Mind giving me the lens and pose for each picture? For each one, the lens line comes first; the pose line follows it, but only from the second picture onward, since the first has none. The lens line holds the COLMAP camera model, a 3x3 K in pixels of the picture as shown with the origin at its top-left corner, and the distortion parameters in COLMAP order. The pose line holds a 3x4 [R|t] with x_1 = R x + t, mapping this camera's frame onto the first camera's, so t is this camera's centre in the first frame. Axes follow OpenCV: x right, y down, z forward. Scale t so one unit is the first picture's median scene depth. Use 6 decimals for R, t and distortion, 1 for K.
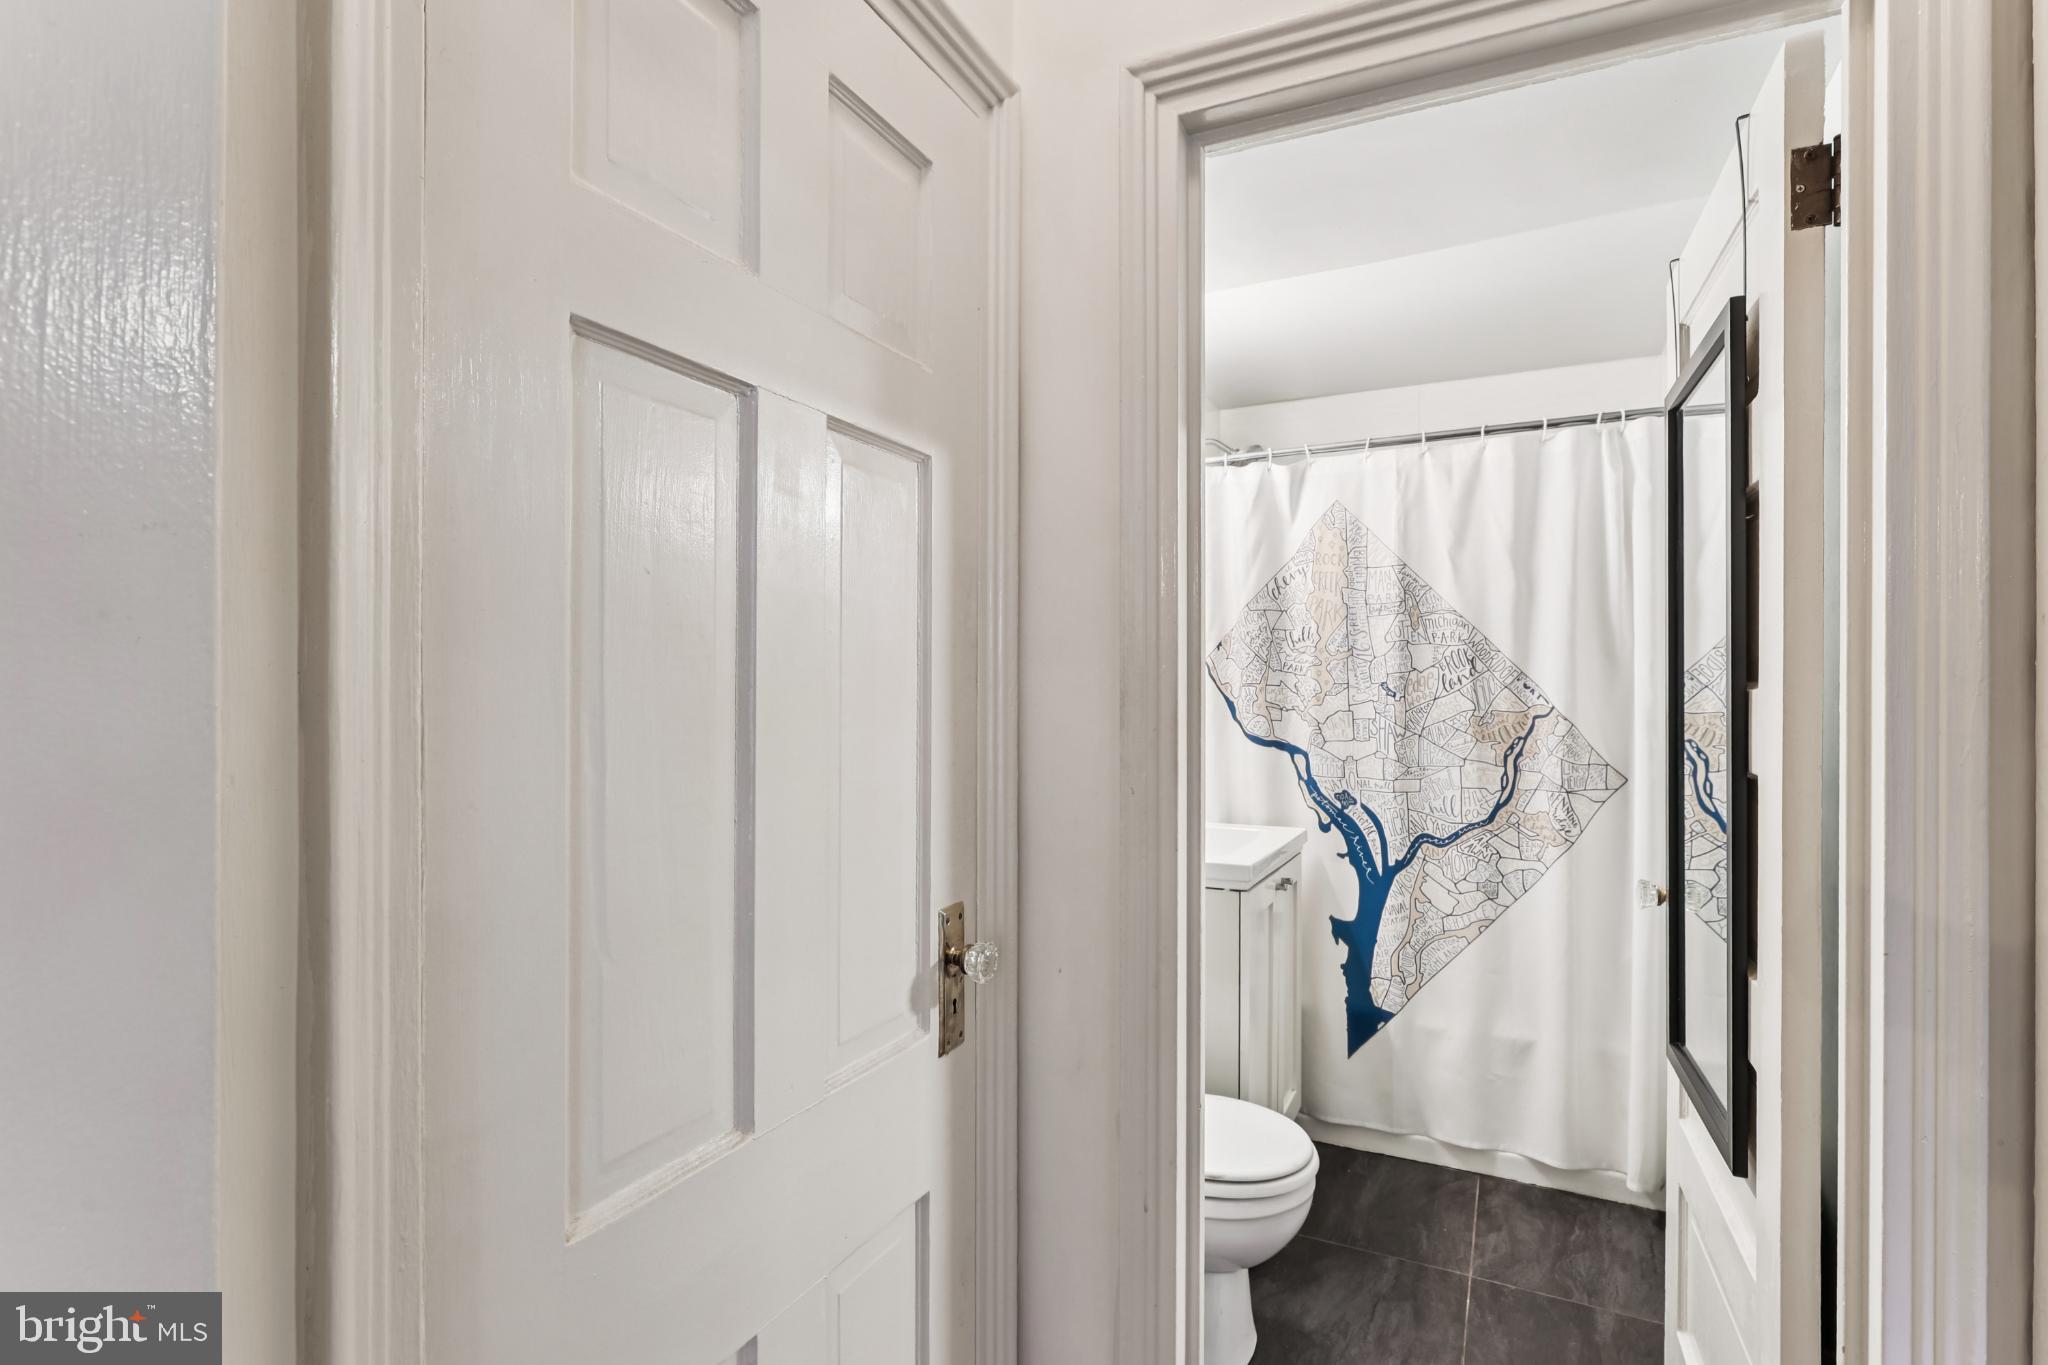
lens RADIAL K [[955.9, 0, 1037.1], [0, 955.9, 682.3], [0, 0, 1]] dist [0.007843, -0.002967]
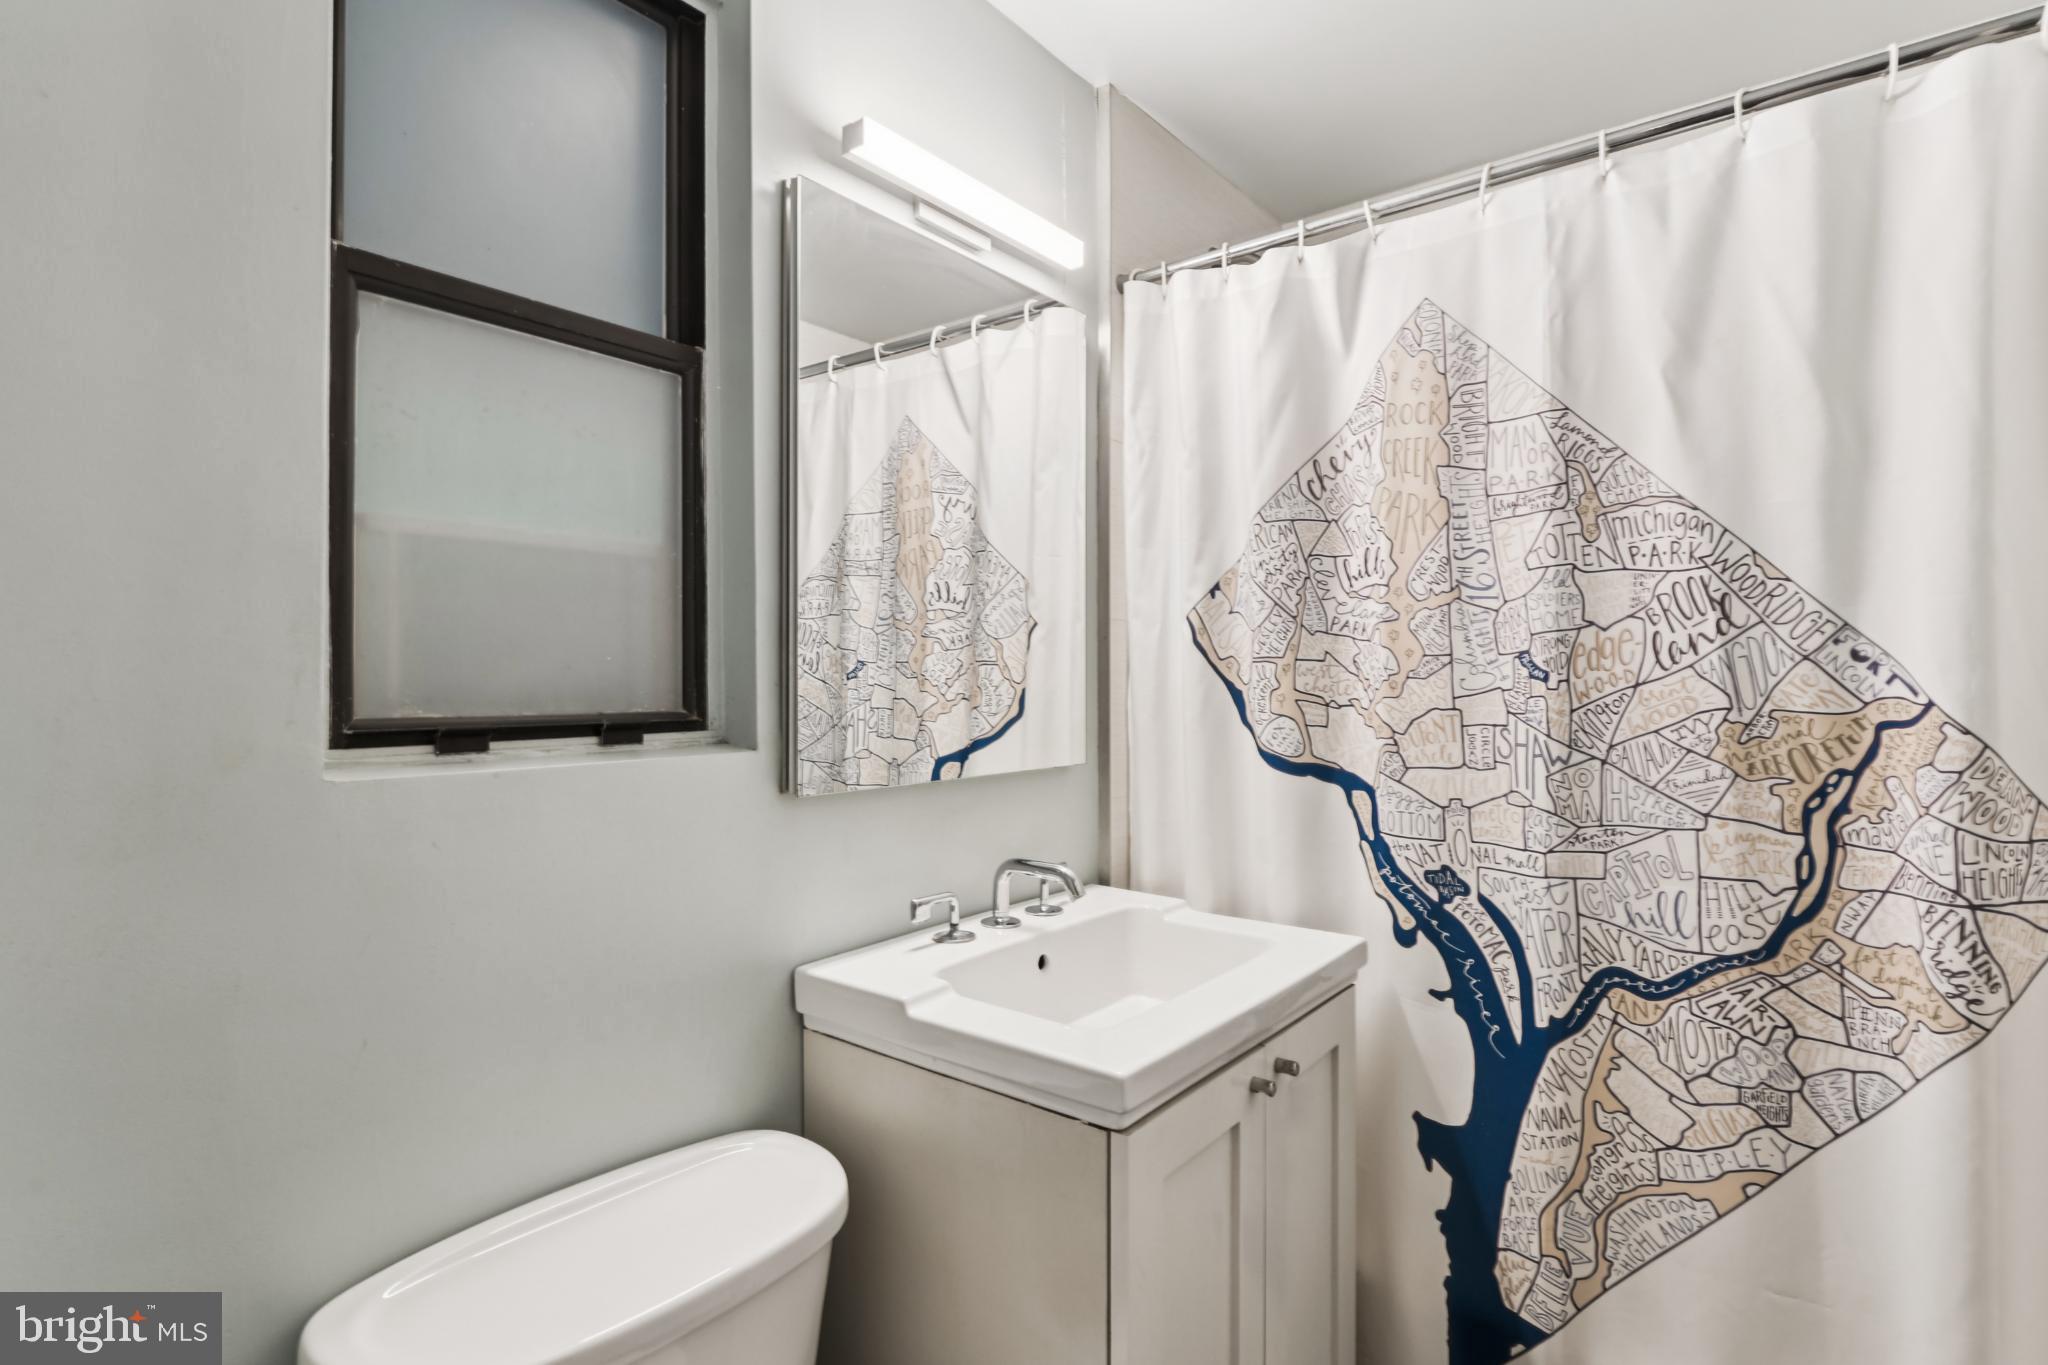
lens RADIAL K [[955.9, 0, 1063.0], [0, 955.9, 665.8], [0, 0, 1]] dist [0.007843, -0.002967]
pose [[0.975629, -0.009053, -0.219239, 0.241731], [0.009965, 0.999946, 0.003054, 0.003437], [0.219199, -0.005164, 0.975666, 0.471846]]
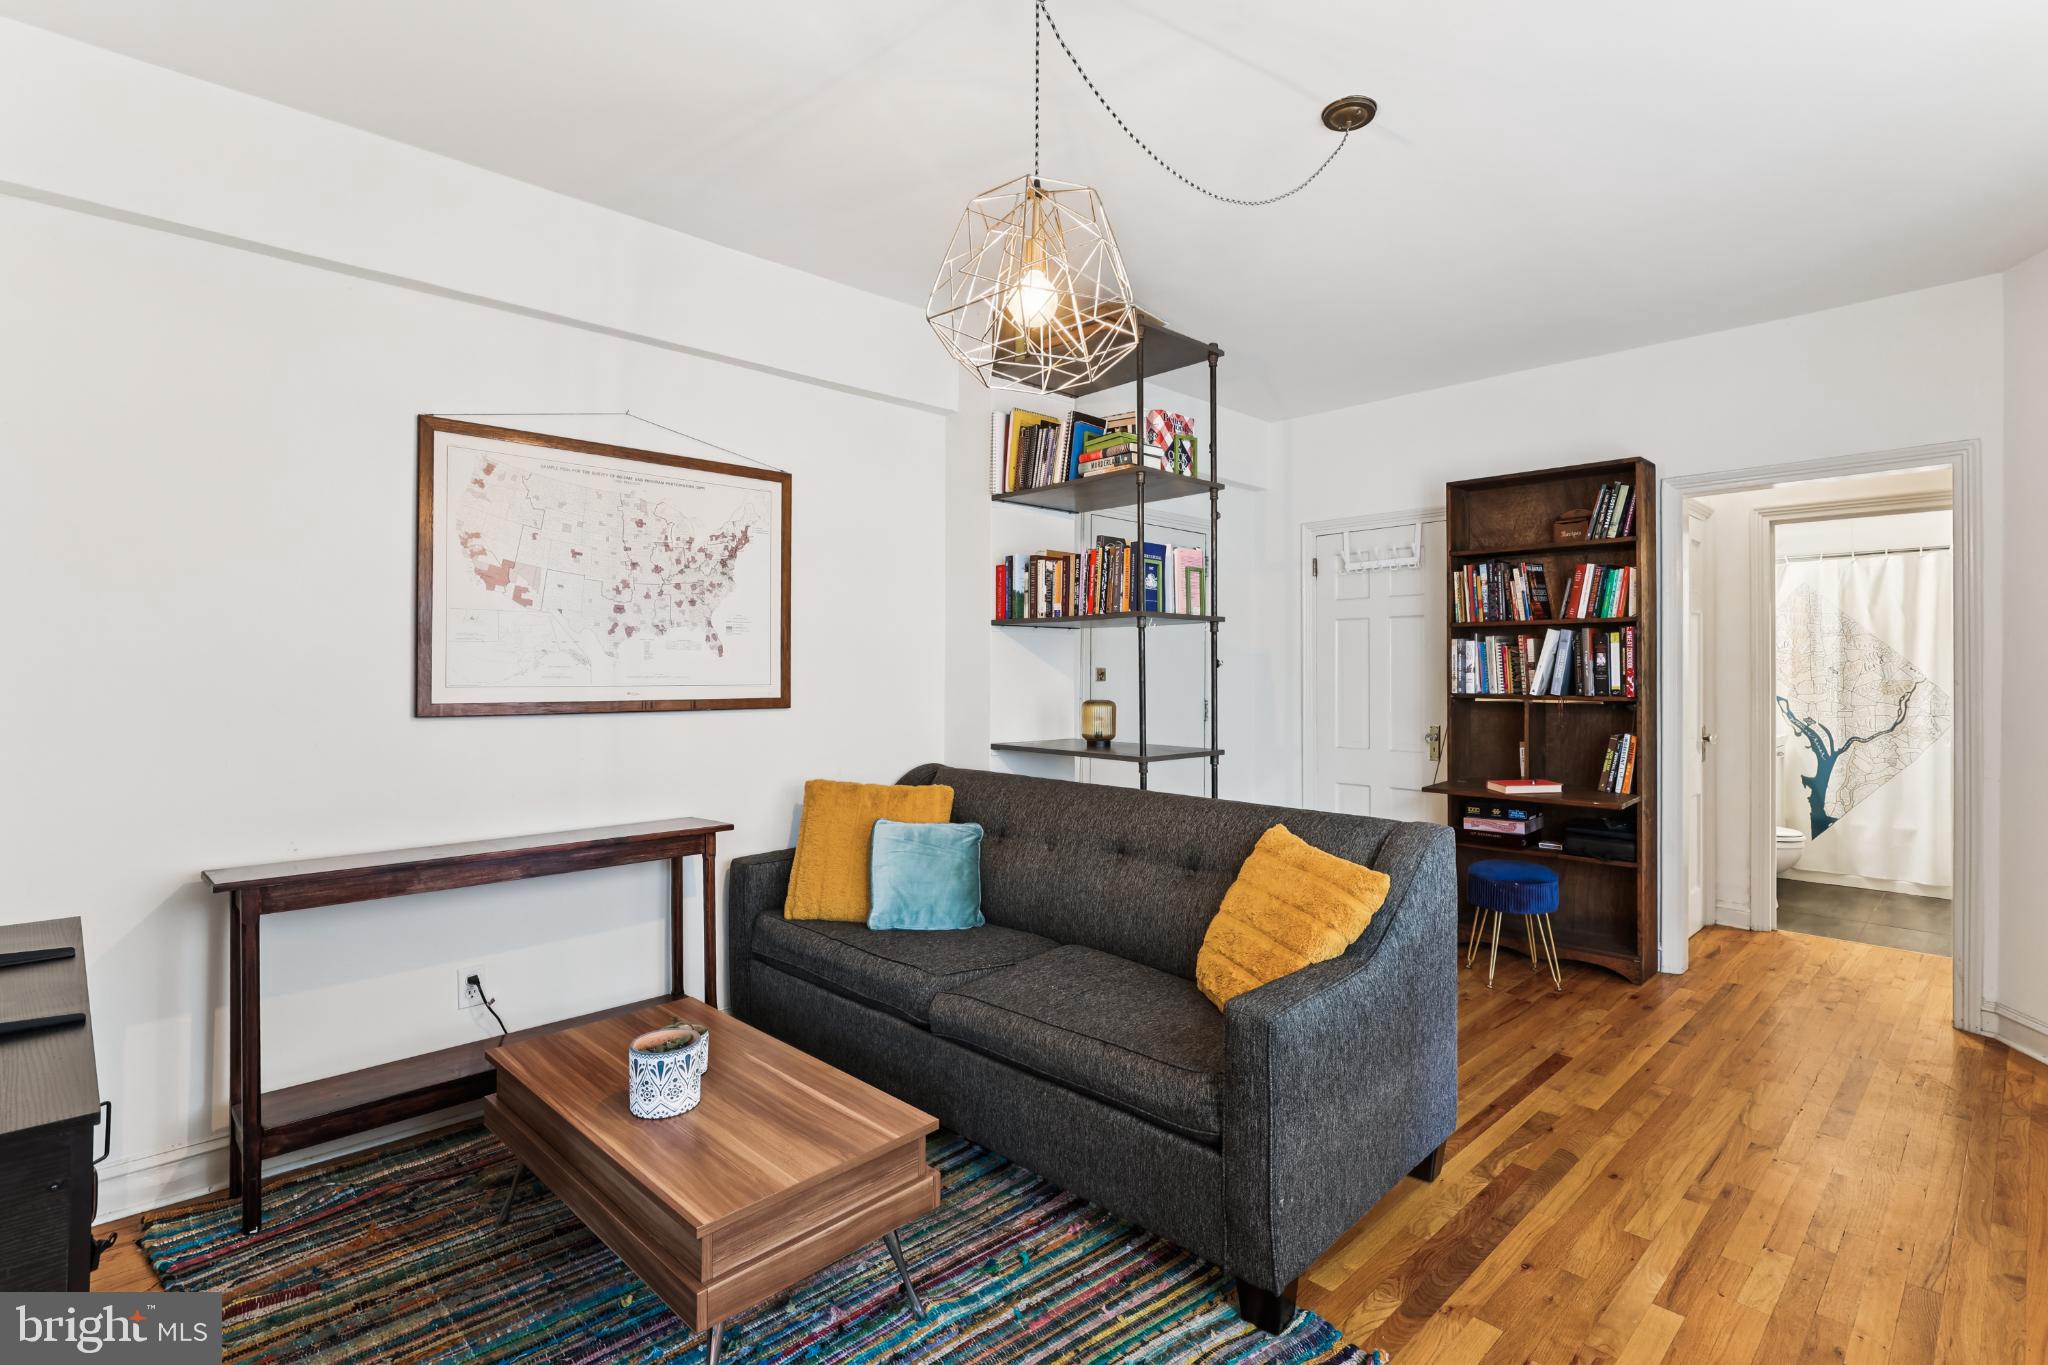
lens RADIAL K [[955.9, 0, 1027.5], [0, 955.9, 664.2], [0, 0, 1]] dist [0.007843, -0.002967]
pose [[0.944708, -0.005178, -0.327872, -0.649895], [0.005677, 0.999984, 0.000564, -0.018219], [0.327864, -0.002394, 0.944722, -1.663703]]
